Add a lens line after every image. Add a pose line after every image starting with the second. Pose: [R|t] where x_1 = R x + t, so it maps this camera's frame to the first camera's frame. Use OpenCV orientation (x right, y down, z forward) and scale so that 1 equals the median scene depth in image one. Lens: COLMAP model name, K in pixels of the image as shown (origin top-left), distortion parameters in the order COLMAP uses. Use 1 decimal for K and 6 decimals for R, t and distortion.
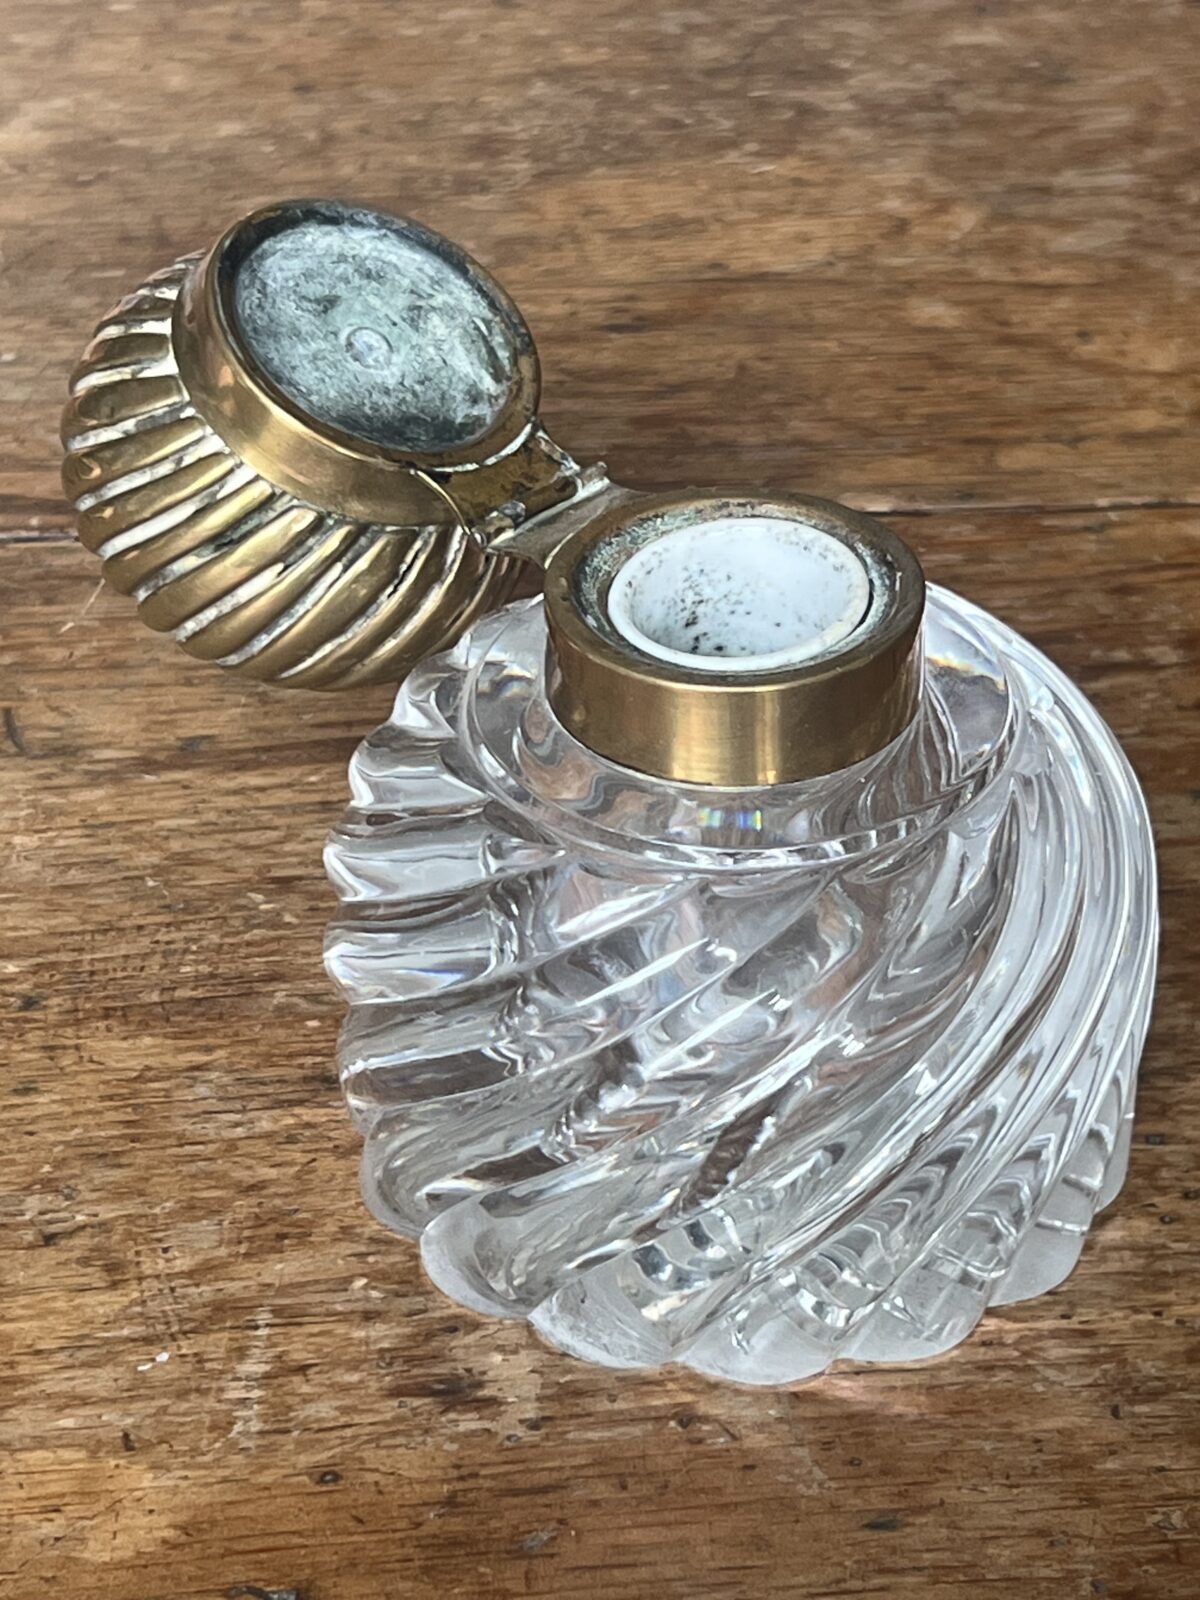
lens RADIAL K [[3604.2, 0, 600.0], [0, 3604.2, 800.0], [0, 0, 1]] dist [0.048614, 0.022468]
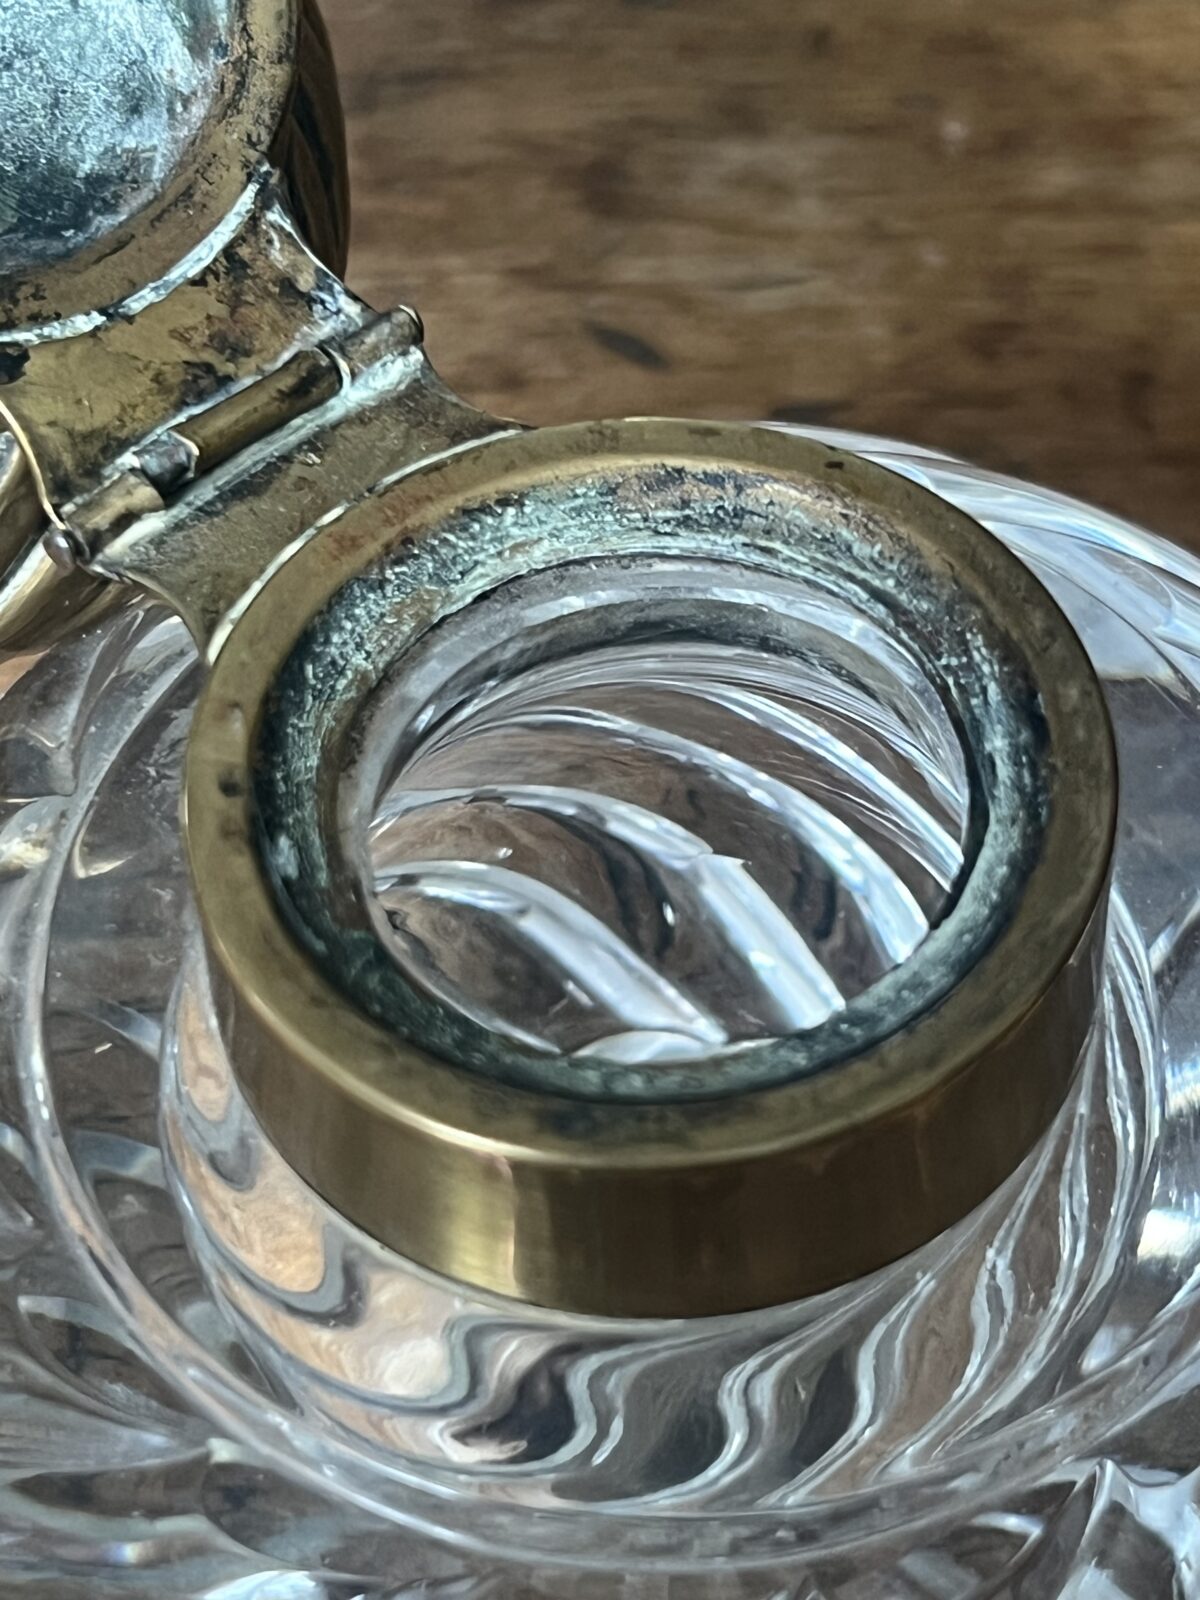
lens RADIAL K [[3646.8, 0, 600.0], [0, 3646.8, 800.0], [0, 0, 1]] dist [0.207323, -0.754568]
pose [[0.994361, 0.081224, -0.068184, 0.056820], [-0.054698, 0.943641, 0.326420, -0.180191], [0.090854, -0.320850, 0.942762, 0.574539]]
